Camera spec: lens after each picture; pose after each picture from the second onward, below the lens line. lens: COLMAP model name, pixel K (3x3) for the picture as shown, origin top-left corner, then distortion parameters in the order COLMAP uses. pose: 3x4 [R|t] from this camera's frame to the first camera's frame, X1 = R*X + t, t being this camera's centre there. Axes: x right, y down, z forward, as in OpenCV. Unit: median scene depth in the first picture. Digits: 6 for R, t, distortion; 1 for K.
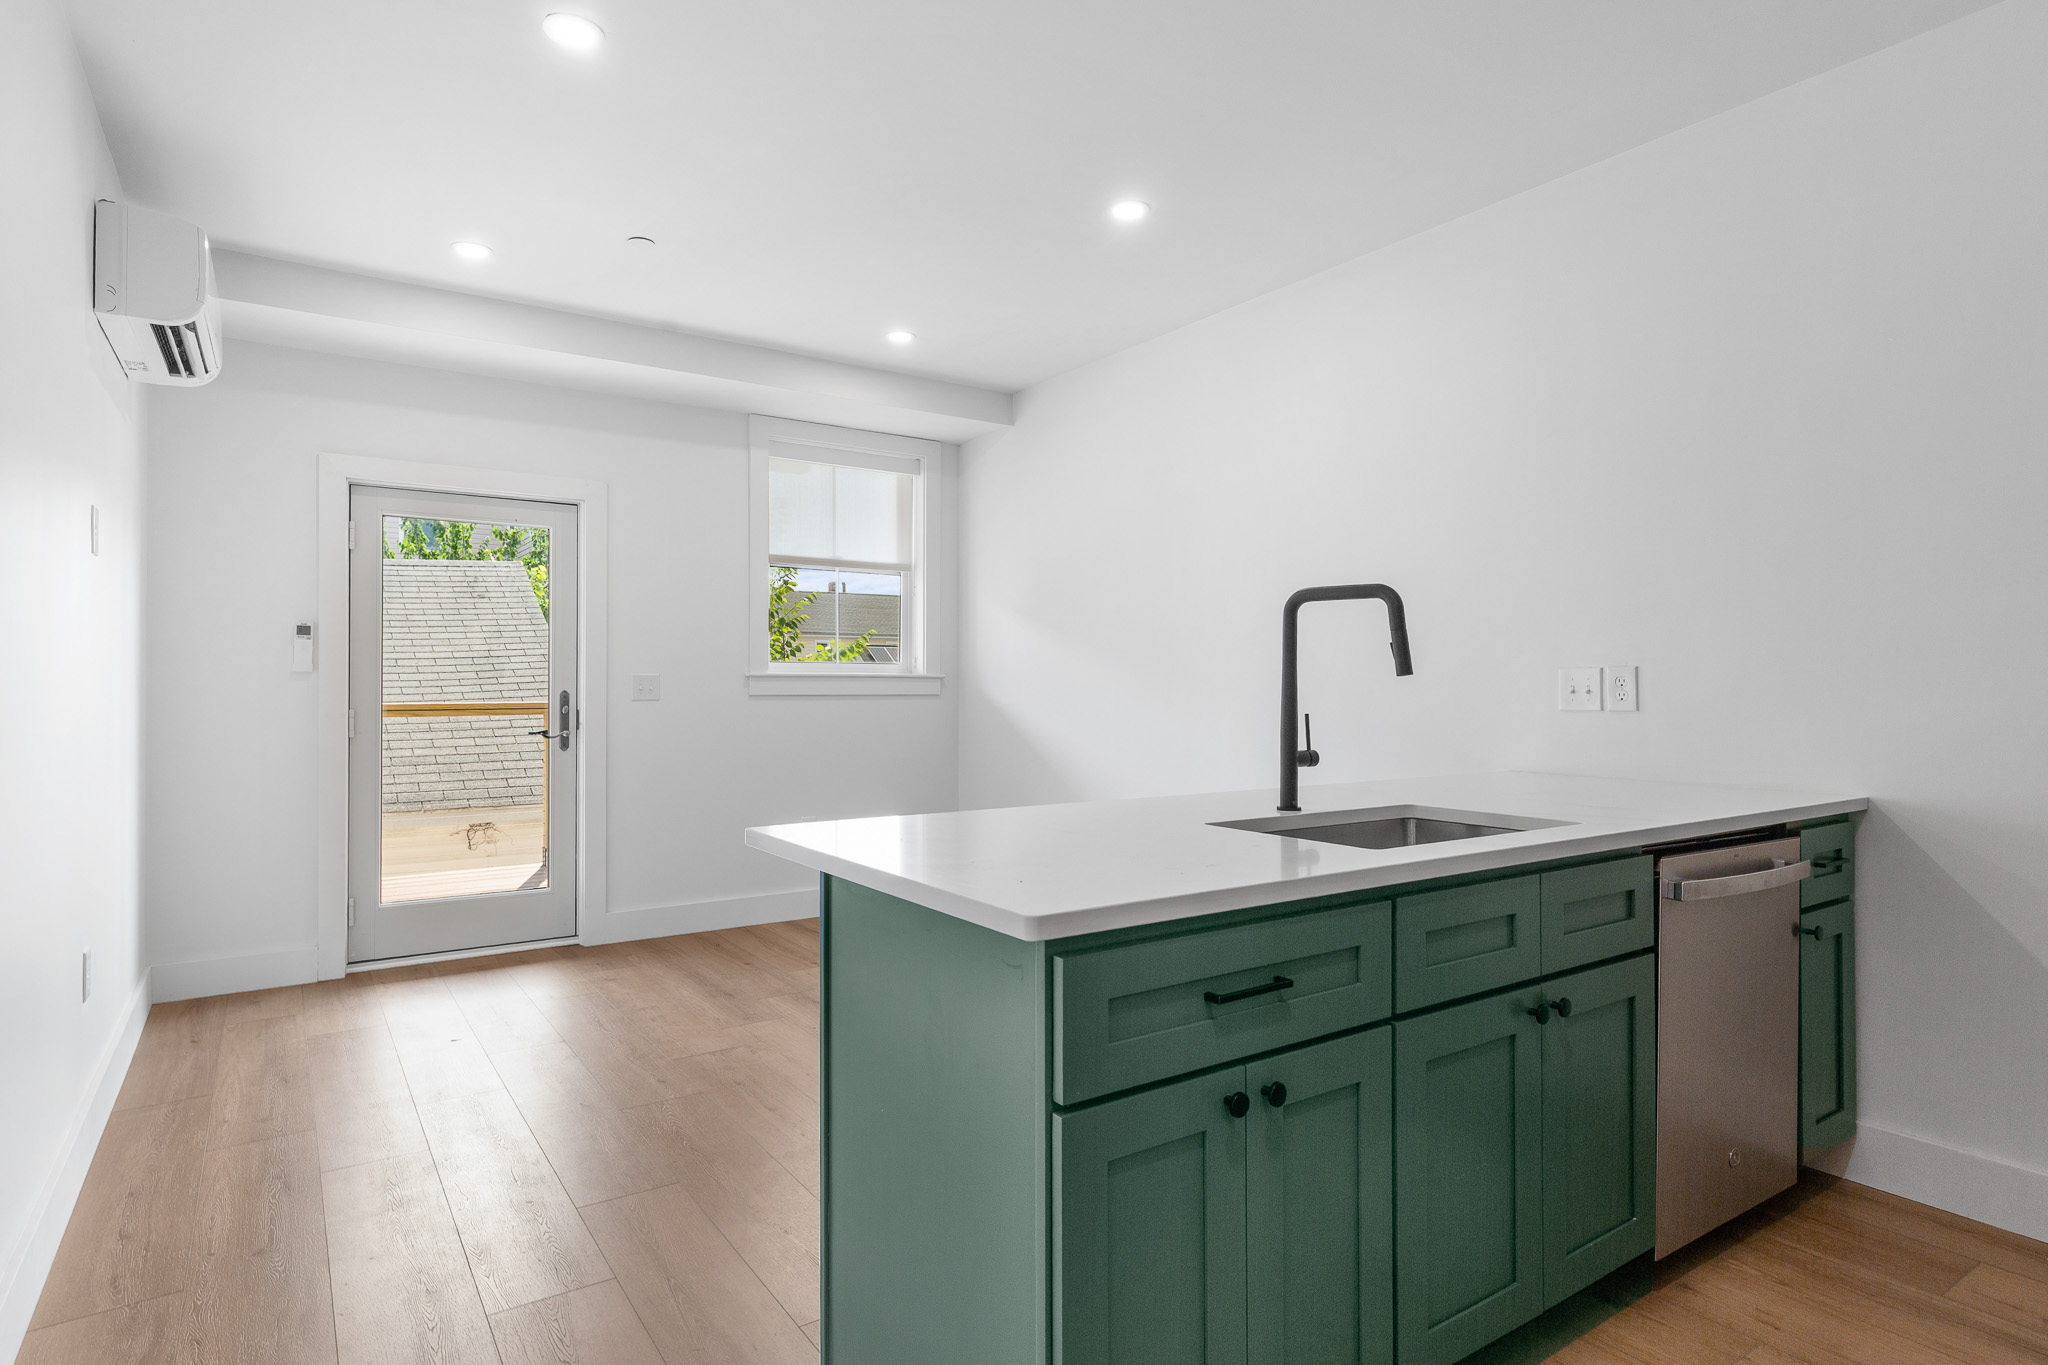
lens RADIAL K [[920.4, 0, 1026.2], [0, 920.4, 671.7], [0, 0, 1]] dist [0.000626, -0.000132]
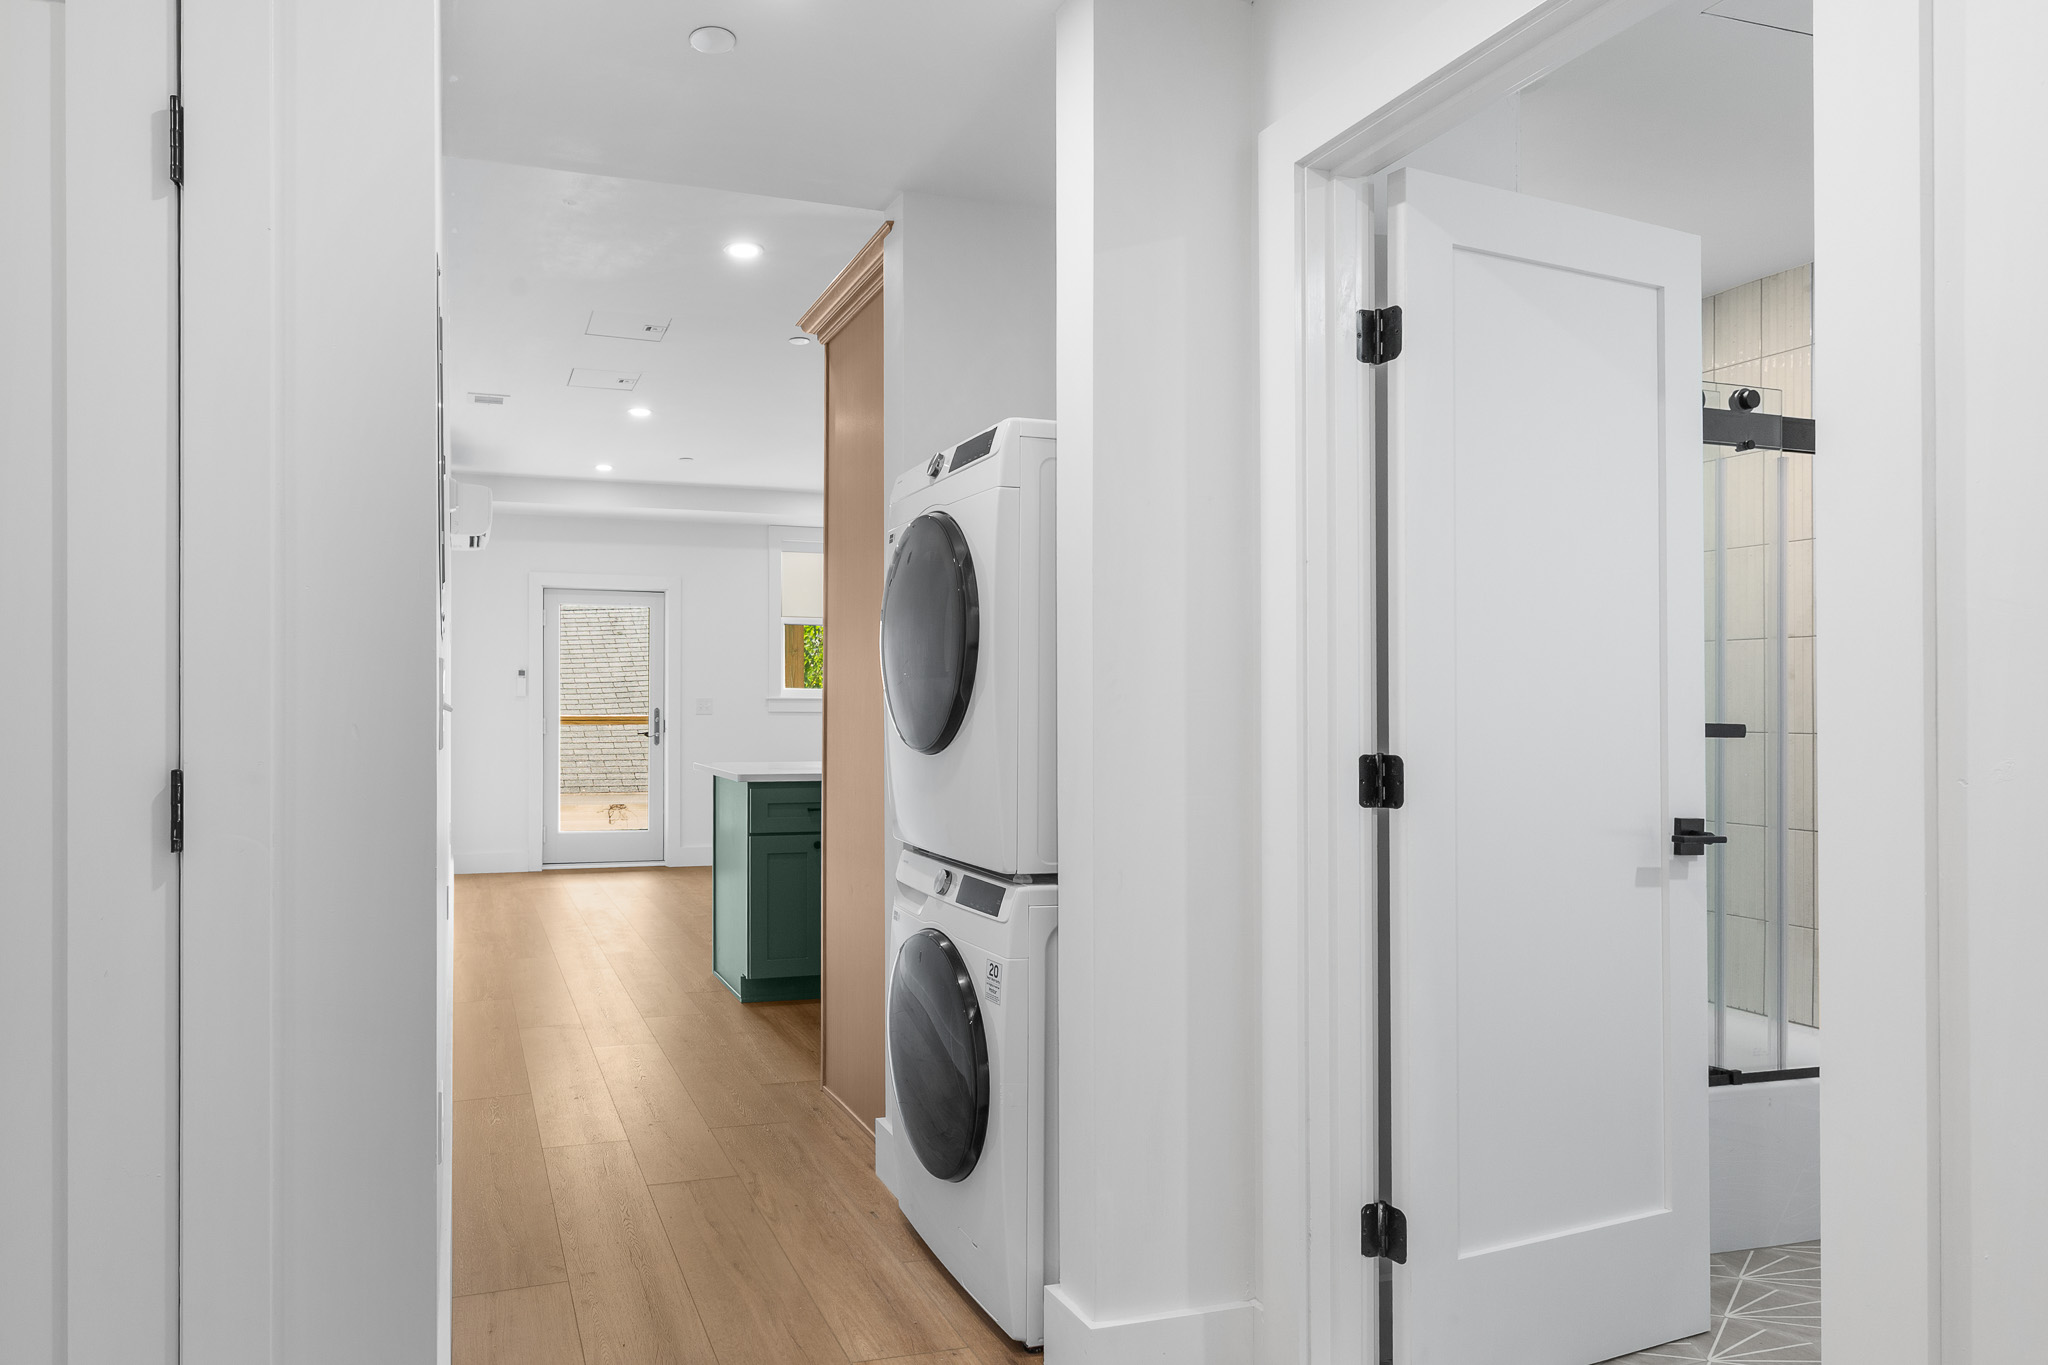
lens RADIAL K [[1547.4, 0, 1024.0], [0, 1547.4, 682.5], [0, 0, 1]] dist [-0.000860, 0.000084]
pose [[0.955413, 0.001014, -0.295270, 0.894718], [-0.000283, 0.999997, 0.002518, -0.030314], [0.295272, -0.002322, 0.955411, -1.371463]]
